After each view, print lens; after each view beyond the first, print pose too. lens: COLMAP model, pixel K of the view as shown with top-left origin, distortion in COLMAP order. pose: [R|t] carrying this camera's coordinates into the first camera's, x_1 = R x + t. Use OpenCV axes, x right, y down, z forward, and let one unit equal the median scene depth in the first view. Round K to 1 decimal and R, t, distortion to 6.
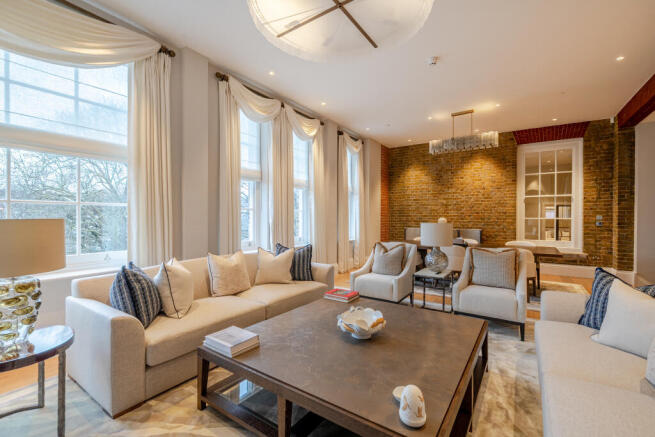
lens RADIAL K [[281.5, 0, 332.3], [0, 281.5, 220.3], [0, 0, 1]] dist [-0.001384, 0.000639]
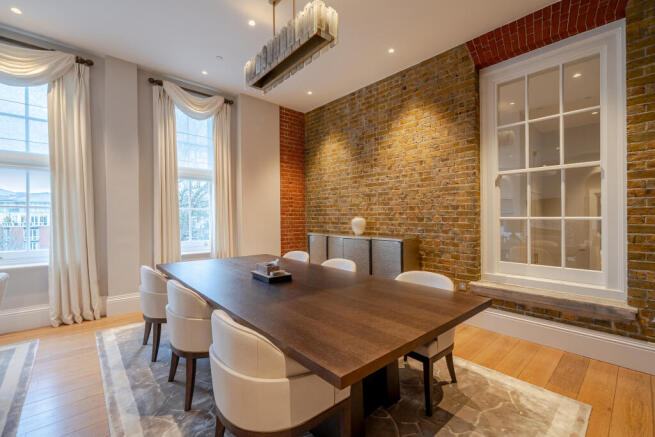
lens RADIAL K [[281.5, 0, 323.2], [0, 281.5, 218.9], [0, 0, 1]] dist [-0.001384, 0.000639]
pose [[0.972755, -0.003706, -0.231807, 0.500972], [0.002733, 0.999986, -0.004517, -0.003763], [0.231820, 0.003760, 0.972751, 0.454202]]
